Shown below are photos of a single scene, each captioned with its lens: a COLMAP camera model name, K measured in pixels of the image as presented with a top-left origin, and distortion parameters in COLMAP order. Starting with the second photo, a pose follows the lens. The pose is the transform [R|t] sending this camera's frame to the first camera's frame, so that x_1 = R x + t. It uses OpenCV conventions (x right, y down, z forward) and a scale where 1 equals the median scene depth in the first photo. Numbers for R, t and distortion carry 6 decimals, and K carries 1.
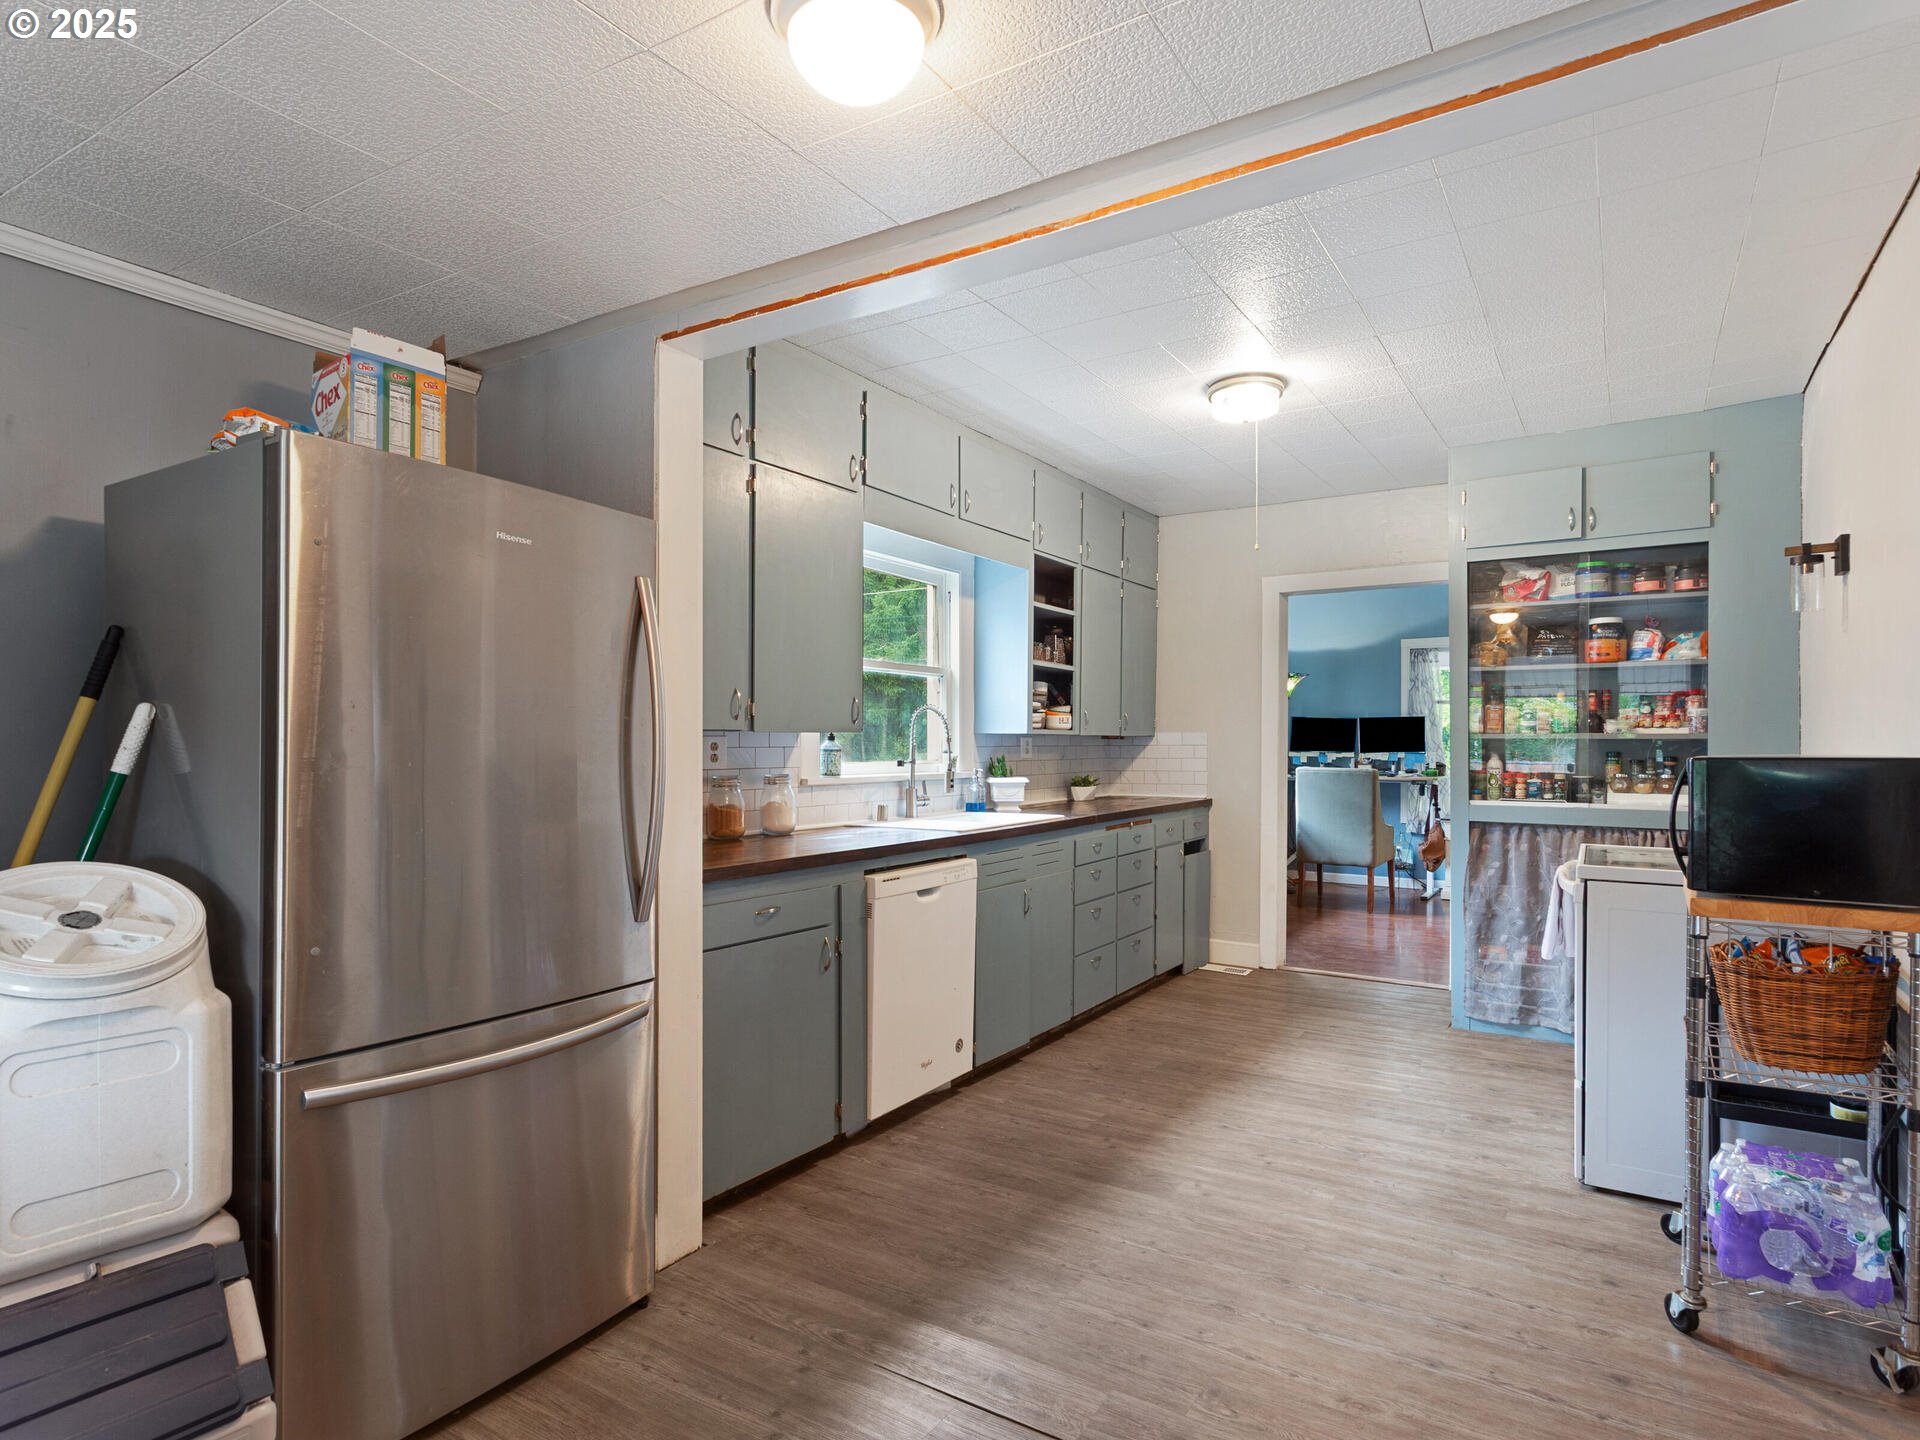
lens RADIAL K [[1041.8, 0, 963.5], [0, 1041.8, 733.0], [0, 0, 1]] dist [0.001654, 0.002553]
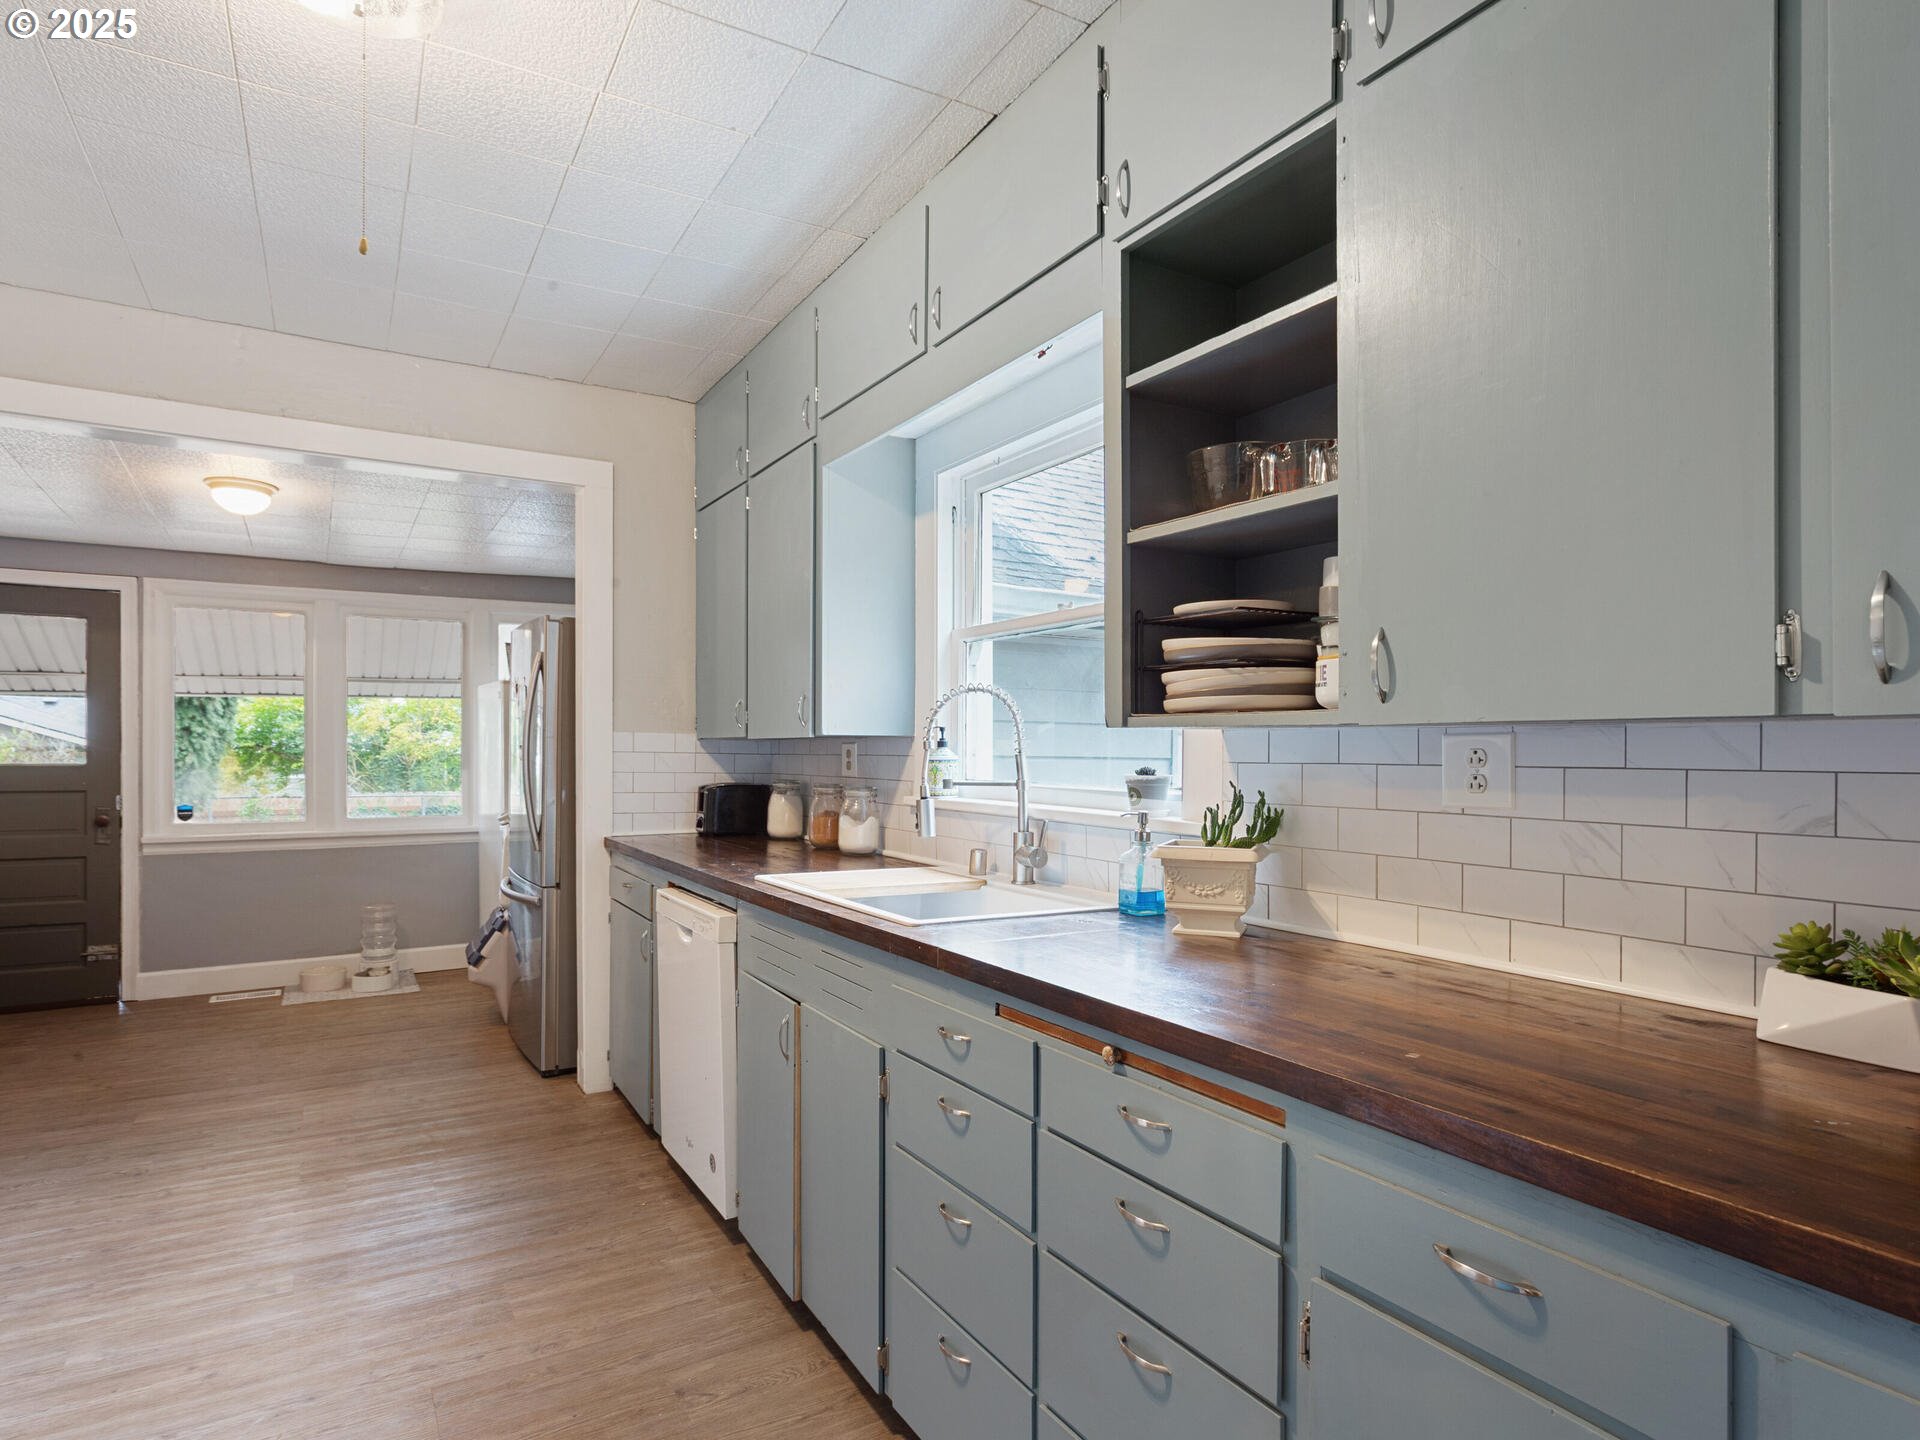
lens RADIAL K [[1041.8, 0, 958.8], [0, 1041.8, 753.3], [0, 0, 1]] dist [0.001654, 0.002553]
pose [[-0.447374, -0.001614, -0.894346, 0.572059], [0.003886, 0.999985, -0.003748, 0.014238], [0.894339, -0.005152, -0.447361, 1.475182]]
